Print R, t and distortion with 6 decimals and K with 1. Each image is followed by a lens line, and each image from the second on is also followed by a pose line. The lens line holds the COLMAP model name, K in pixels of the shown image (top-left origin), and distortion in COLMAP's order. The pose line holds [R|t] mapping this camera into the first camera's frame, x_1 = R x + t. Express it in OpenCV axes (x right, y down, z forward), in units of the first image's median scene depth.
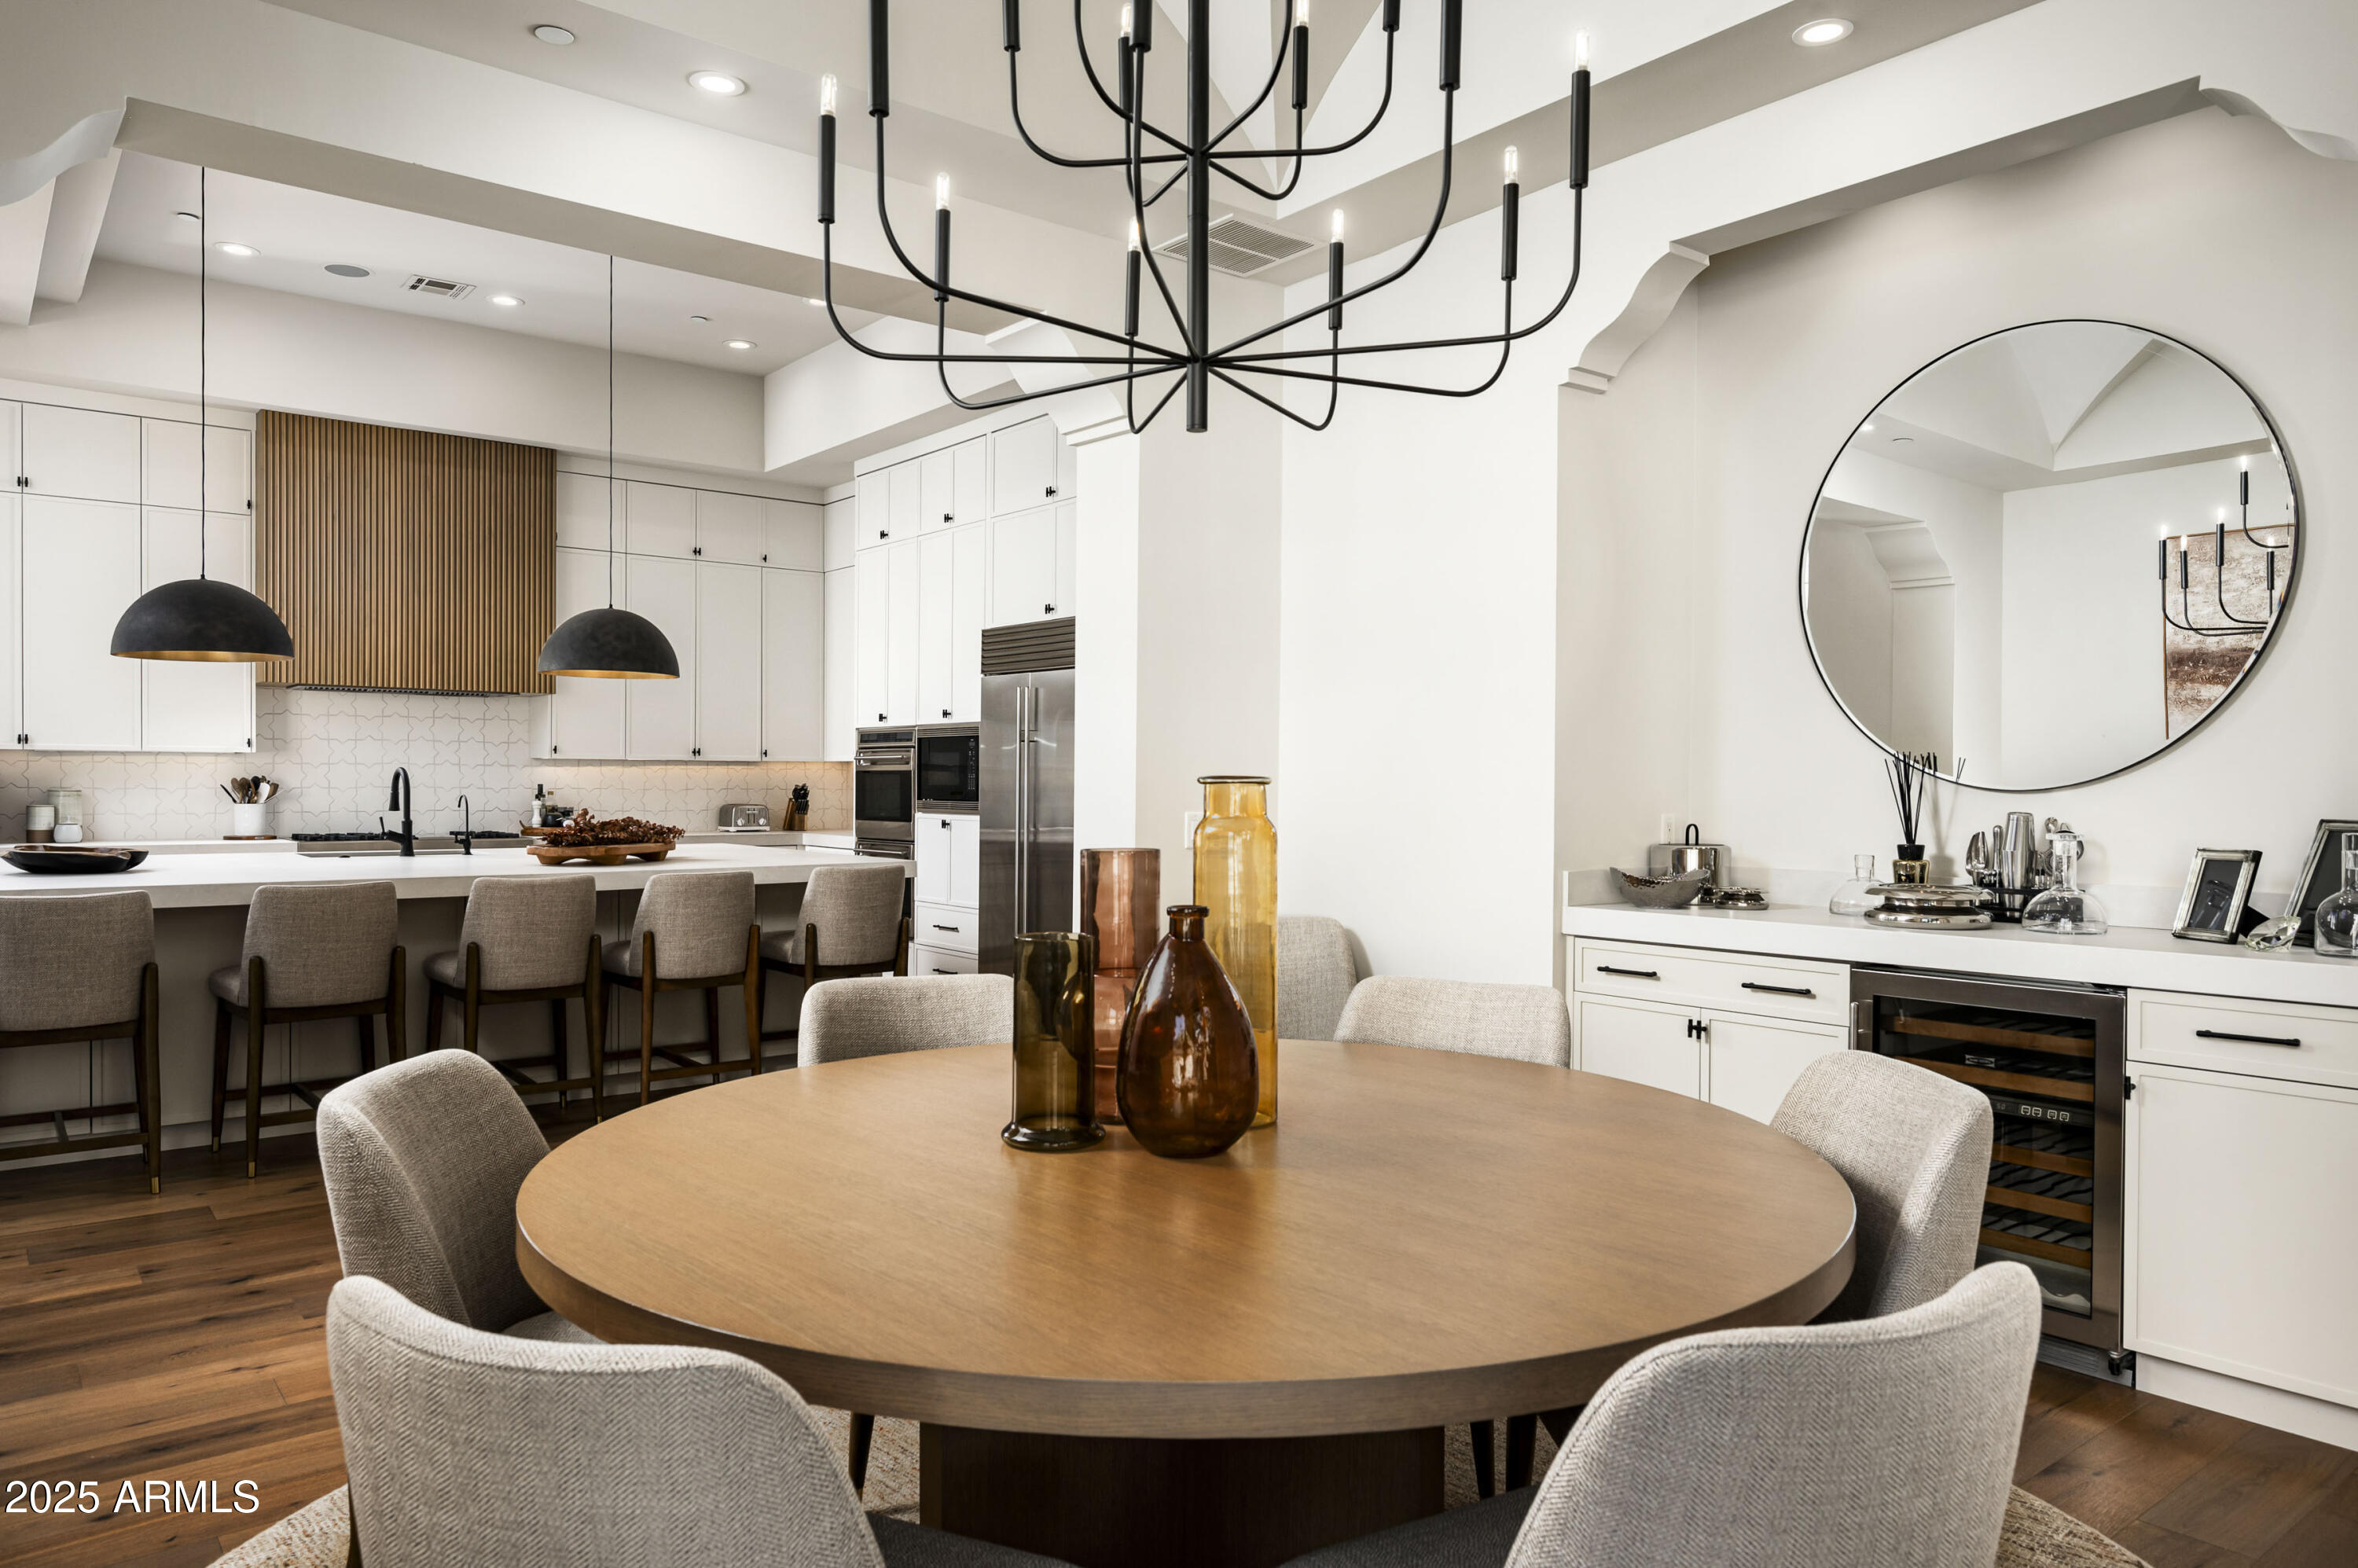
lens RADIAL K [[1553.0, 0, 1179.0], [0, 1553.0, 784.0], [0, 0, 1]] dist [-0.000918, 0.000499]
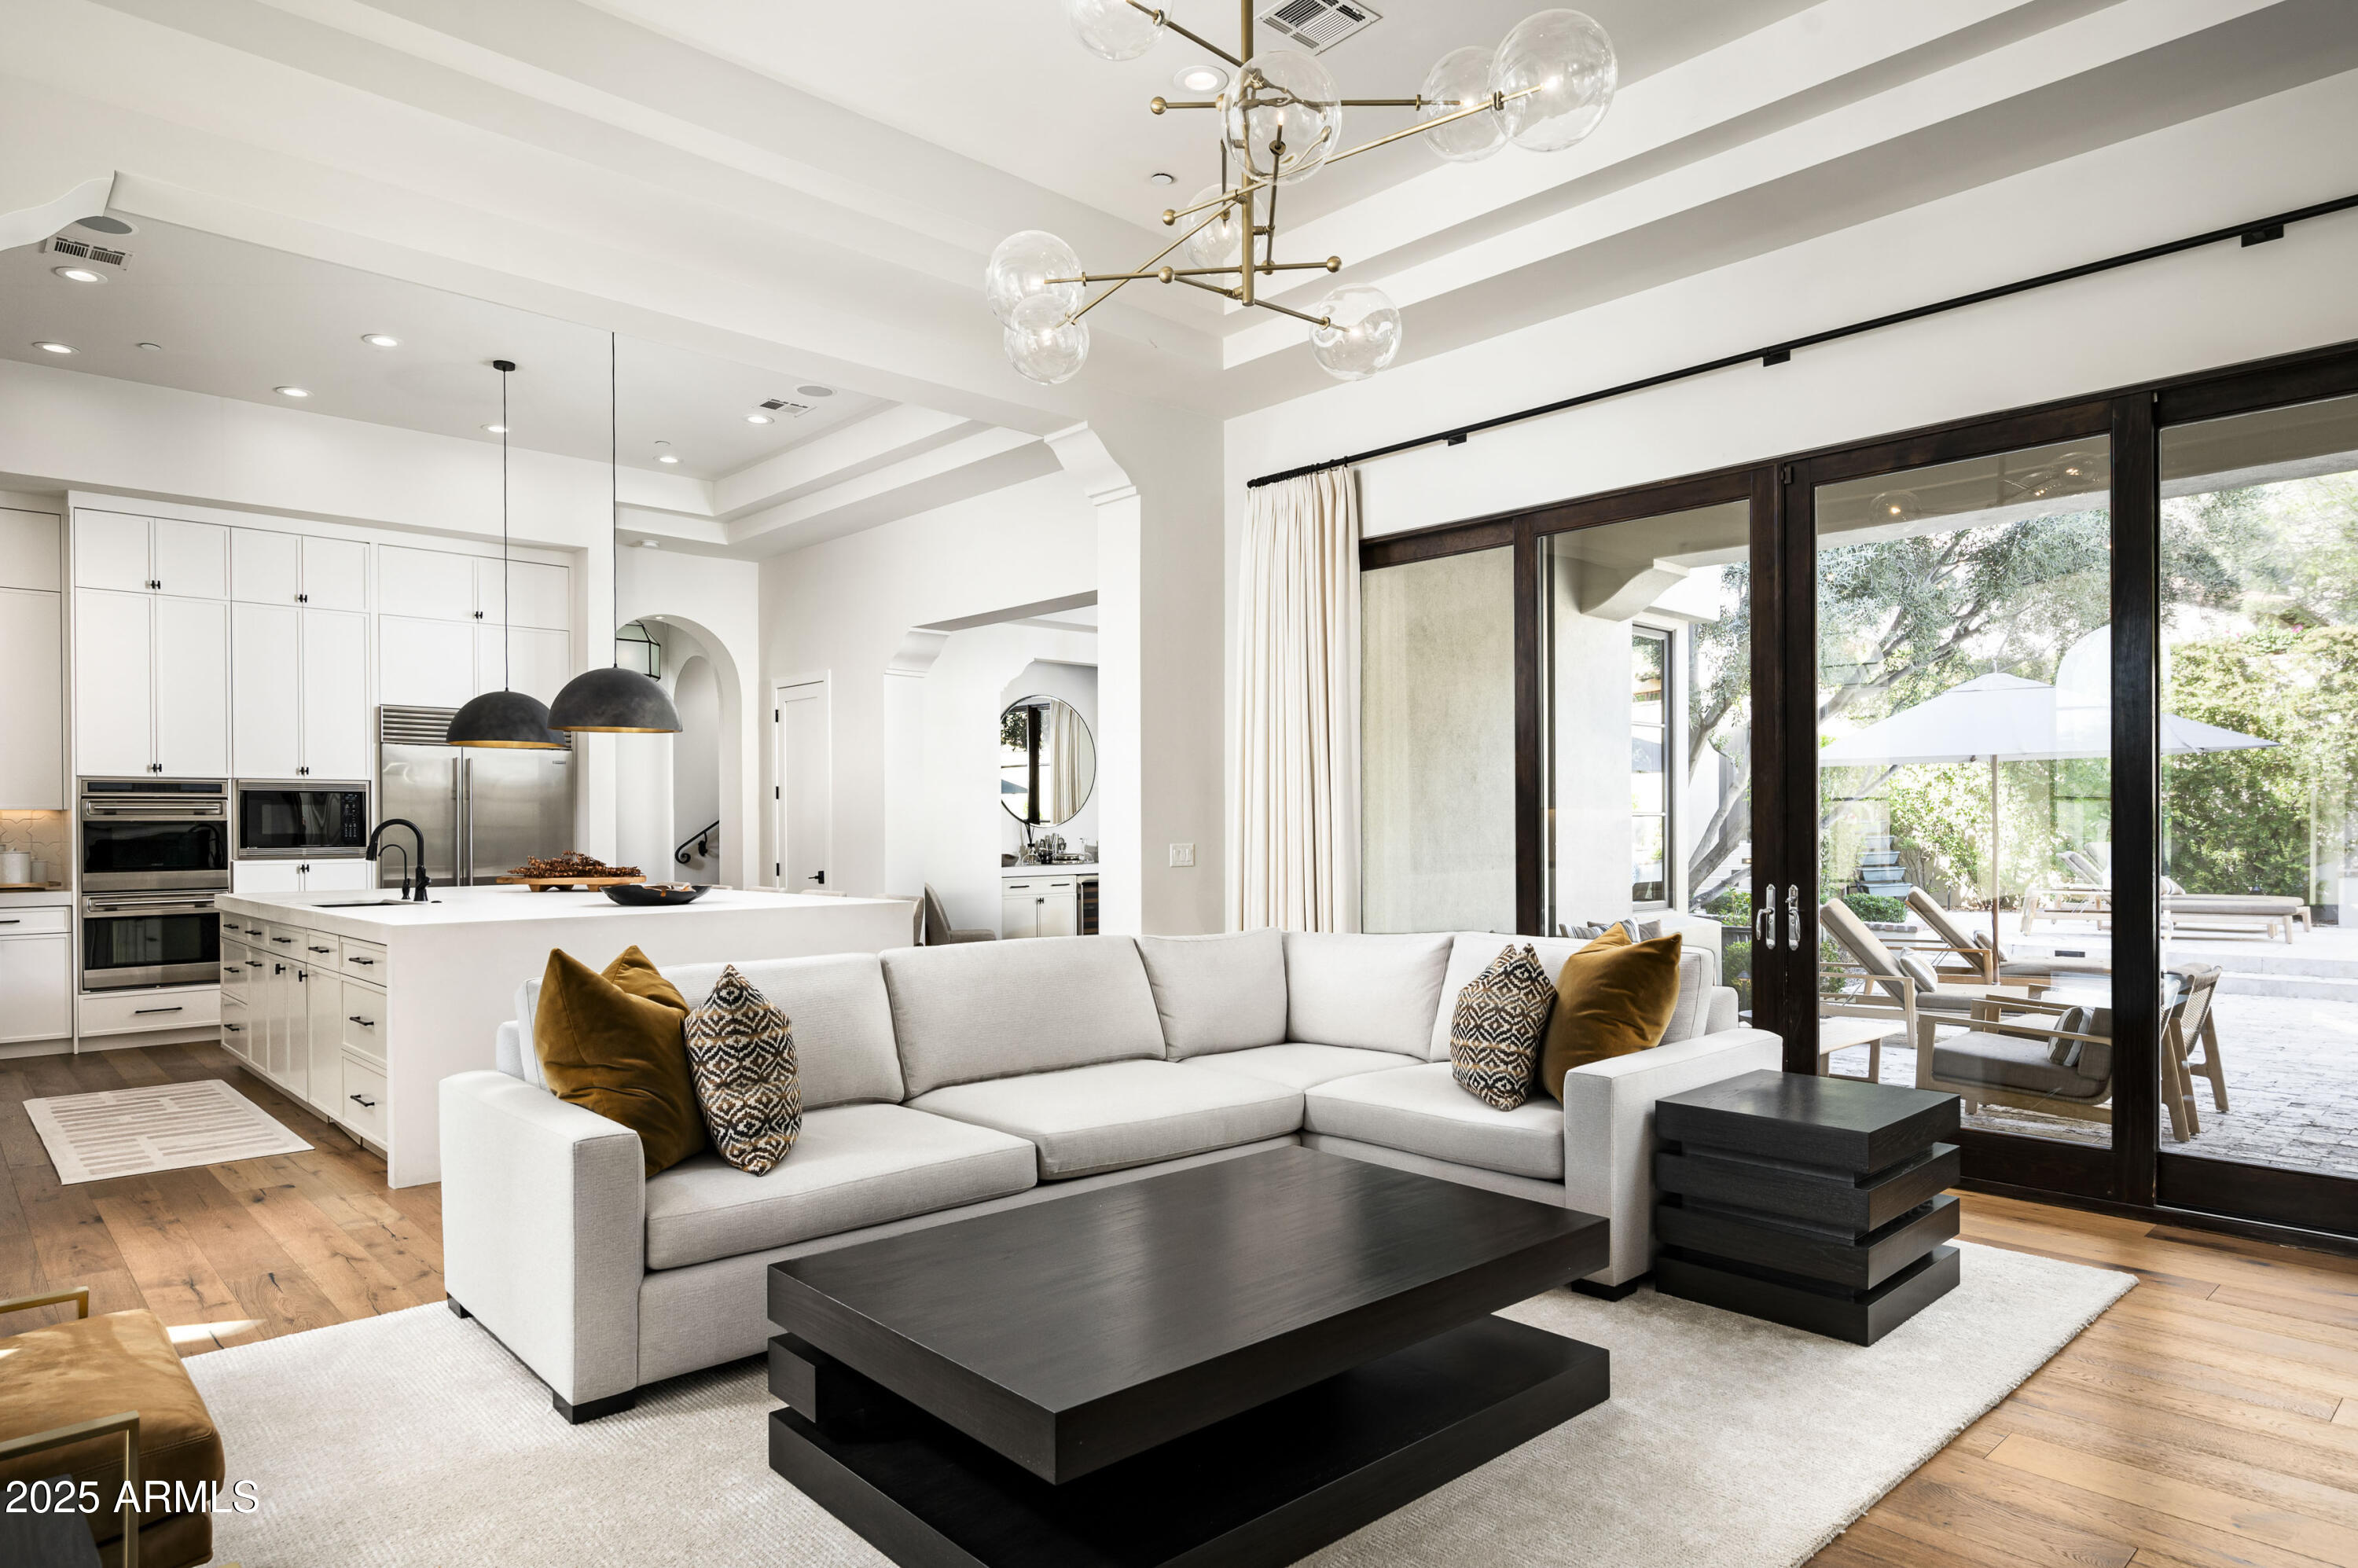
lens RADIAL K [[1367.4, 0, 1178.4], [0, 1367.4, 825.5], [0, 0, 1]] dist [-0.002931, -0.000695]
pose [[-0.077836, -0.005828, 0.996949, -1.189471], [0.007384, 0.999952, 0.006422, -0.007046], [-0.996939, 0.007861, -0.077789, 0.438121]]
